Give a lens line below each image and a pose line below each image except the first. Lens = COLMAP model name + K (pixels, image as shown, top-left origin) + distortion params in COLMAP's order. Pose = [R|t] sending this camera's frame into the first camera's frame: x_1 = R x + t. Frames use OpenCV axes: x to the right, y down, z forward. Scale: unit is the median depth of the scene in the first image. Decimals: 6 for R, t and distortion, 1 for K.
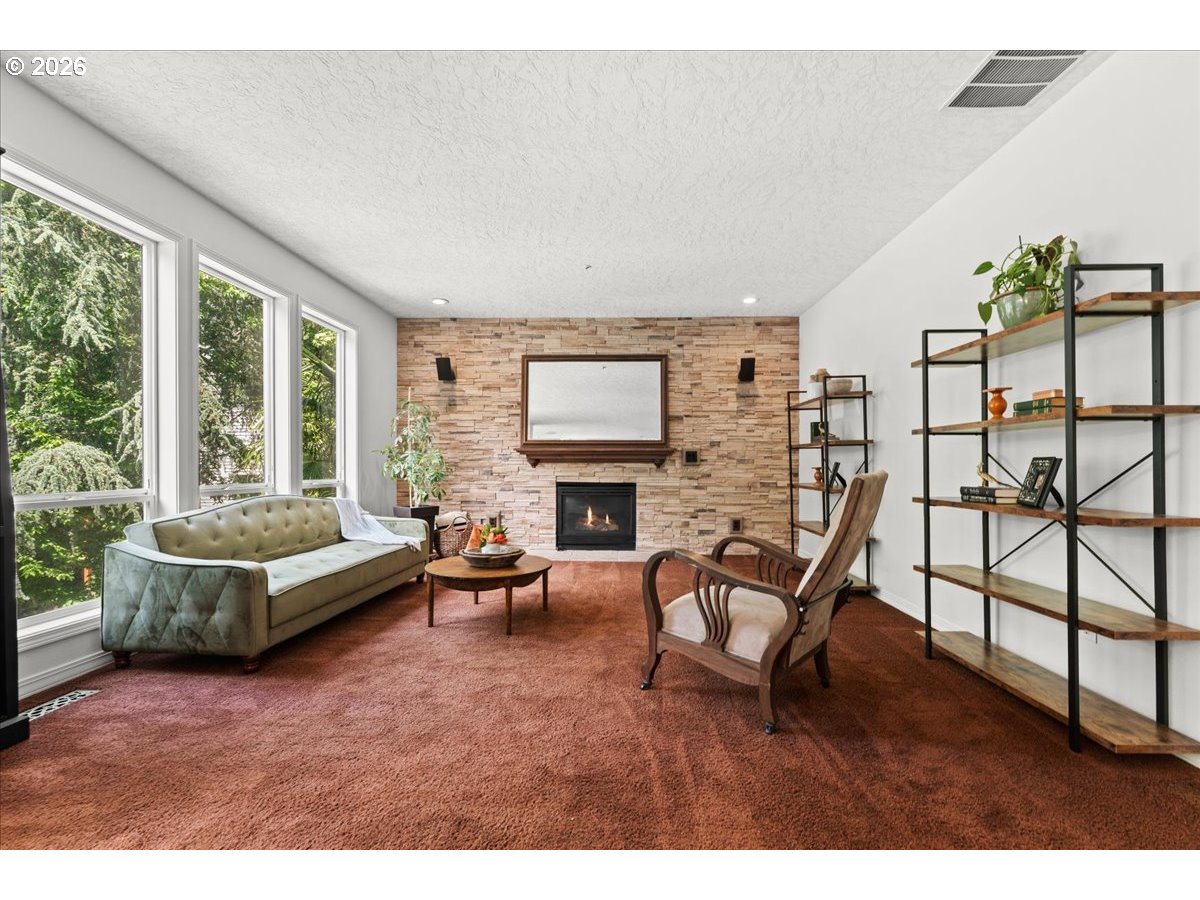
lens RADIAL K [[530.2, 0, 617.5], [0, 530.2, 466.8], [0, 0, 1]] dist [-0.002090, -0.000510]
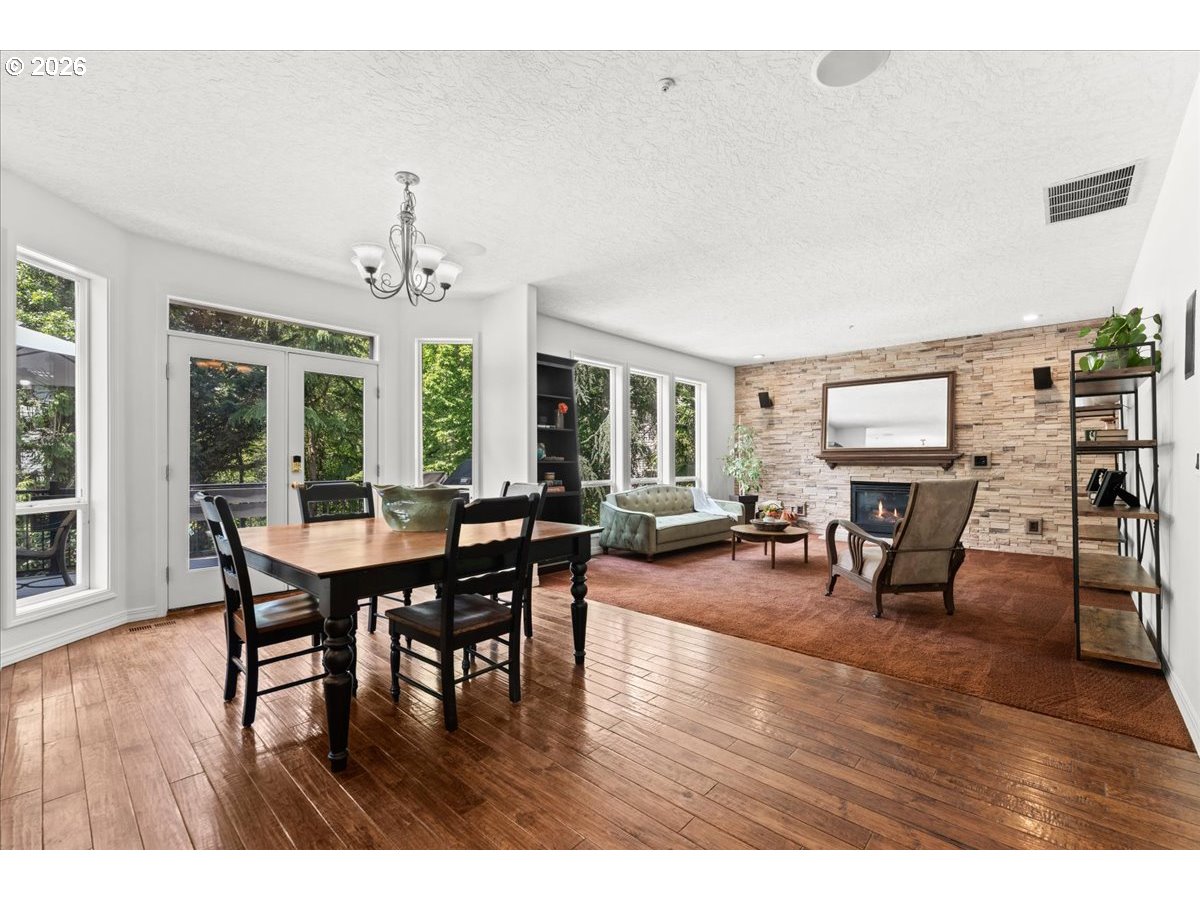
lens RADIAL K [[484.0, 0, 603.8], [0, 484.0, 457.6], [0, 0, 1]] dist [-0.001263, 0.000425]
pose [[0.756961, -0.008209, -0.653408, 0.202088], [-0.001126, 0.999903, -0.013866, -0.011077], [0.653459, 0.011232, 0.756879, -0.274812]]
